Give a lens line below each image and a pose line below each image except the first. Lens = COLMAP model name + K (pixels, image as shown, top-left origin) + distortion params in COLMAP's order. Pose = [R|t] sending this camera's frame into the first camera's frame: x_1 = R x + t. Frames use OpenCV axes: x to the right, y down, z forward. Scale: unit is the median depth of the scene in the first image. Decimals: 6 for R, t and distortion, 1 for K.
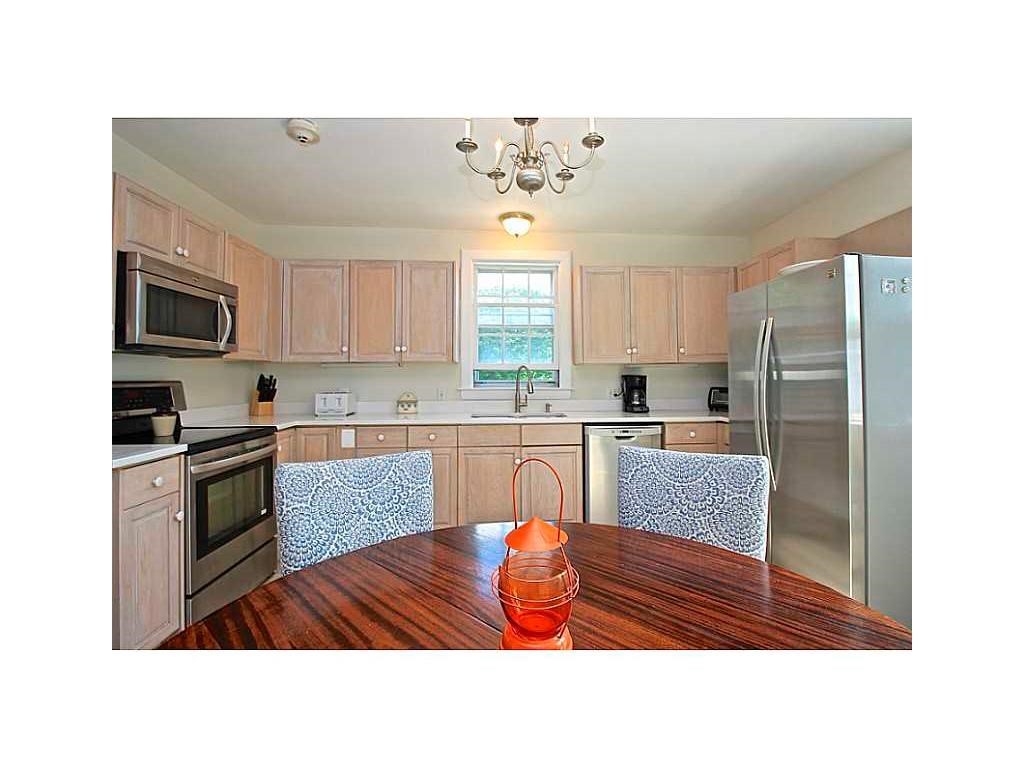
lens RADIAL K [[415.5, 0, 514.7], [0, 415.5, 376.5], [0, 0, 1]] dist [-0.009237, -0.000060]
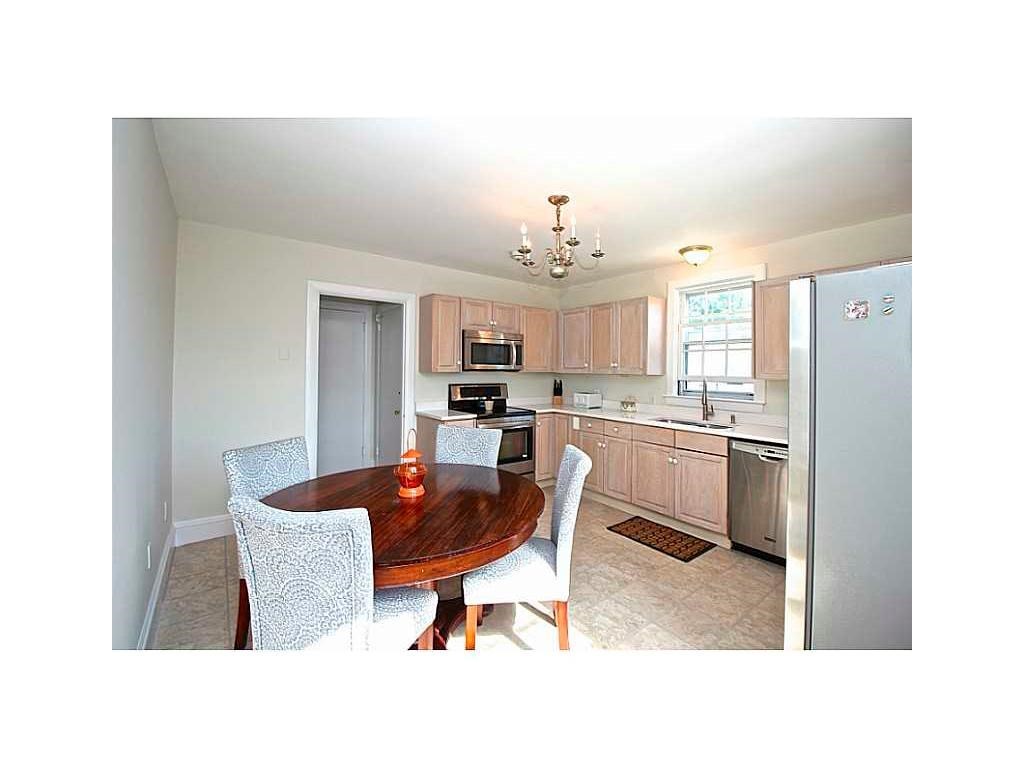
lens RADIAL K [[370.8, 0, 518.8], [0, 370.8, 377.0], [0, 0, 1]] dist [-0.001297, -0.000114]
pose [[0.566069, 0.022808, -0.824042, 0.580777], [-0.008730, 0.999727, 0.021674, -0.050033], [0.824311, -0.005076, 0.566114, 0.025423]]
